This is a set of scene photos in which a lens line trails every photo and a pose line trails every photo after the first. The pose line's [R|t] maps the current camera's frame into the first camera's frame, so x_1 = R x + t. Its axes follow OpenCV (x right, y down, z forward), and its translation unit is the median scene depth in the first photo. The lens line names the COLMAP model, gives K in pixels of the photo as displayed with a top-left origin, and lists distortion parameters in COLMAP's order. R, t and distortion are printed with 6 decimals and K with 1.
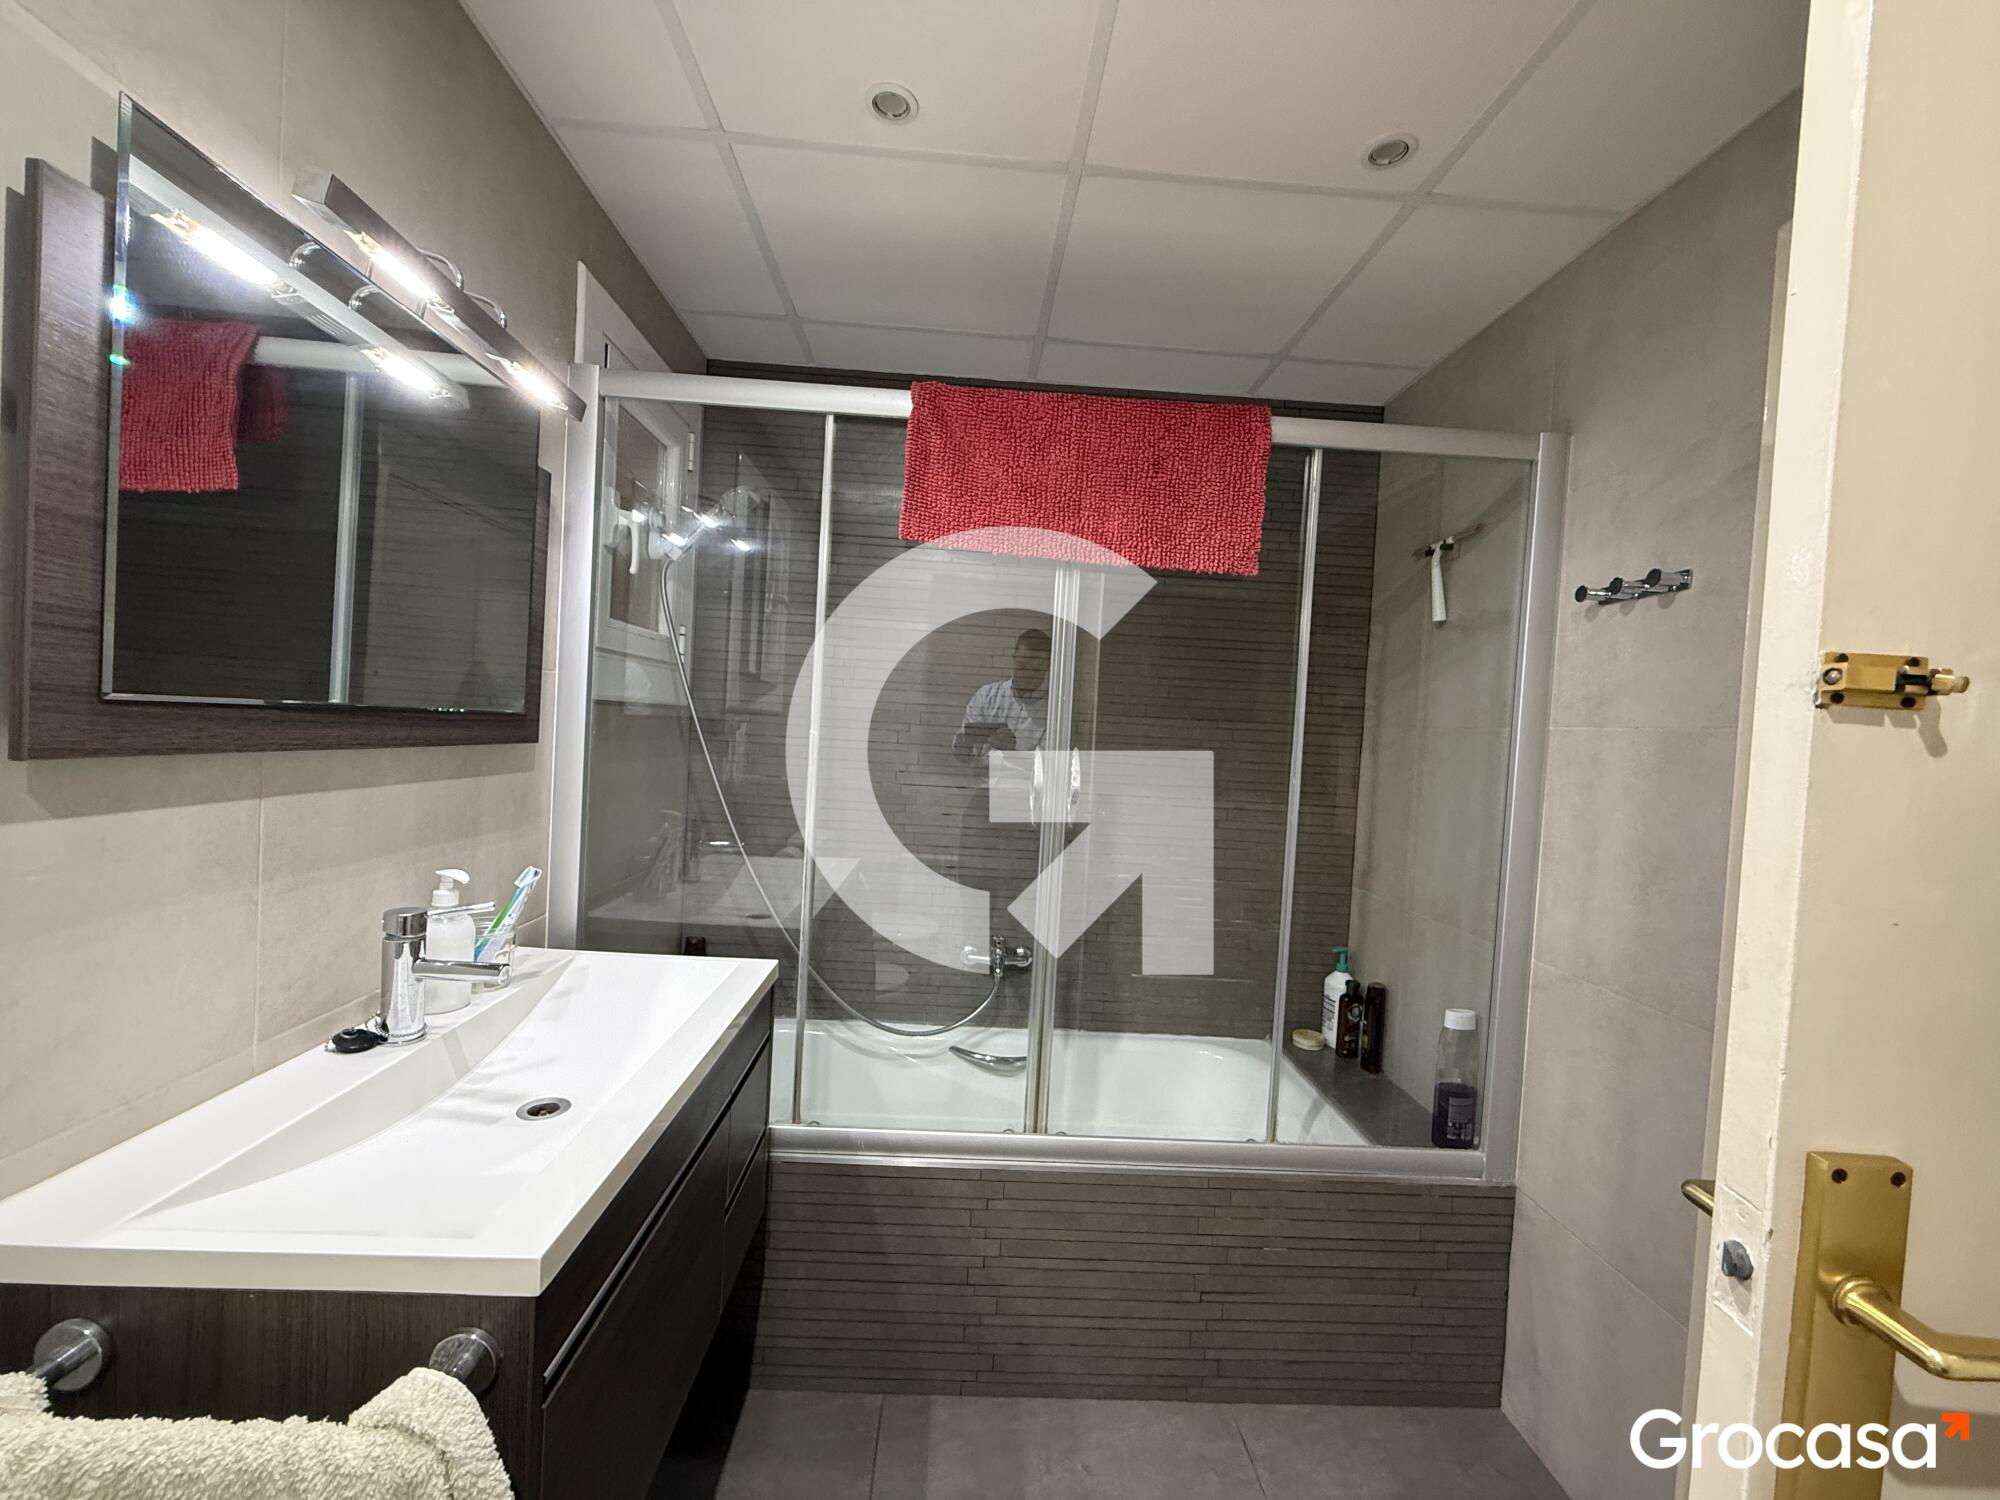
lens RADIAL K [[795.8, 0, 995.1], [0, 795.8, 751.0], [0, 0, 1]] dist [0.000296, -0.000042]
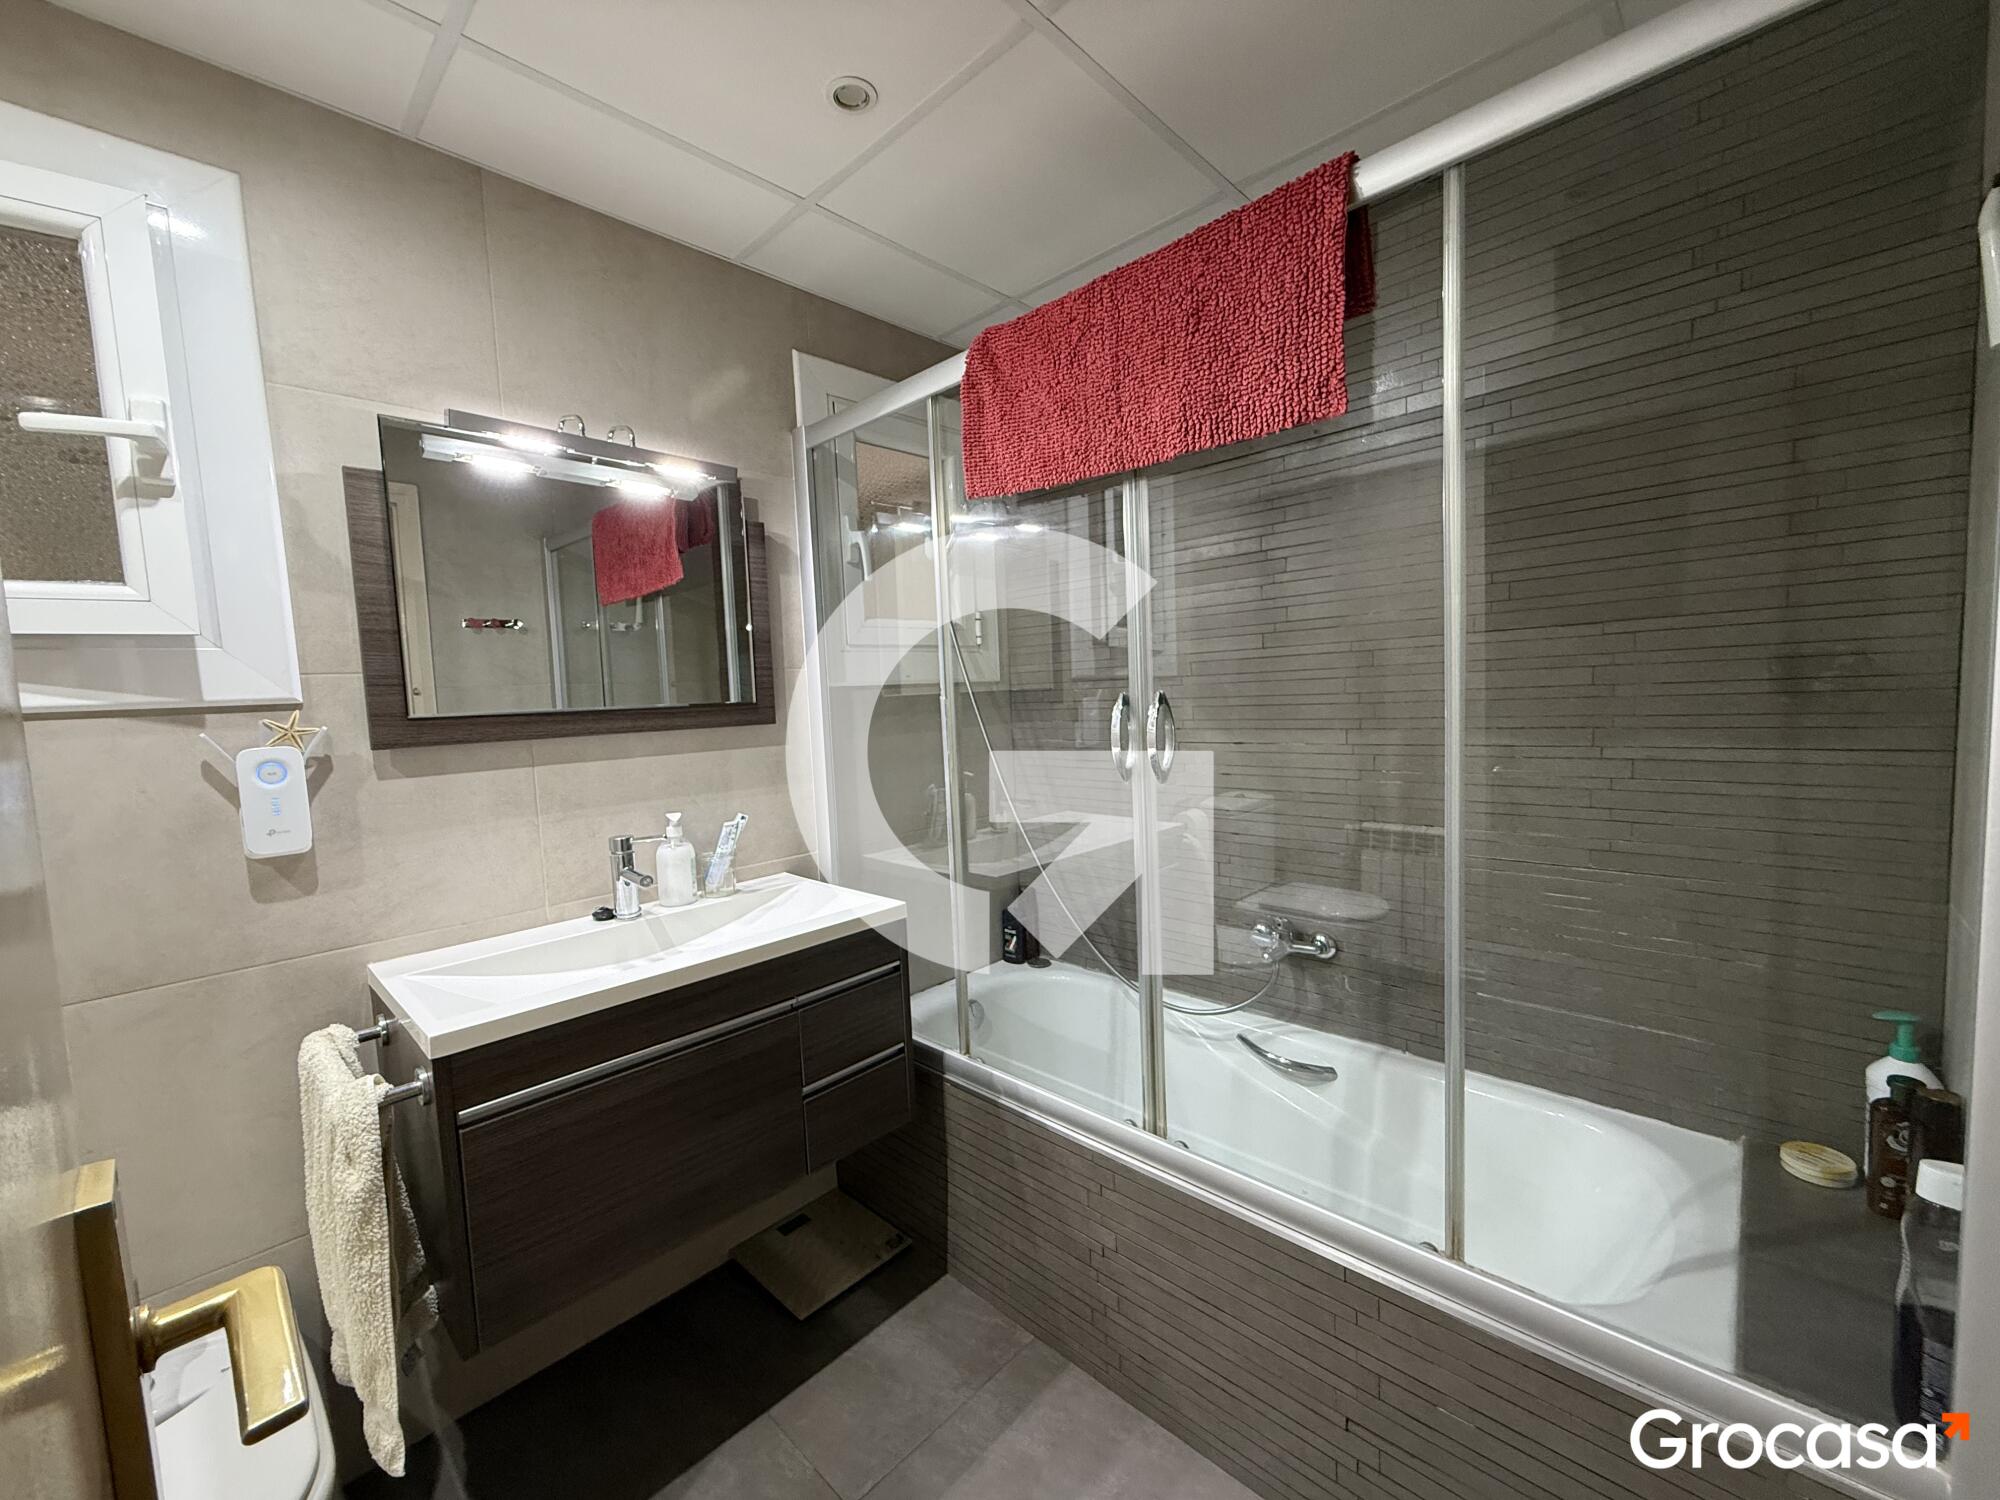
lens RADIAL K [[795.8, 0, 994.9], [0, 795.8, 753.0], [0, 0, 1]] dist [0.000296, -0.000042]
pose [[0.688343, -0.032193, -0.724670, 0.593775], [0.063801, 0.997830, 0.016276, 0.036885], [0.722574, -0.057438, 0.688903, 0.298870]]
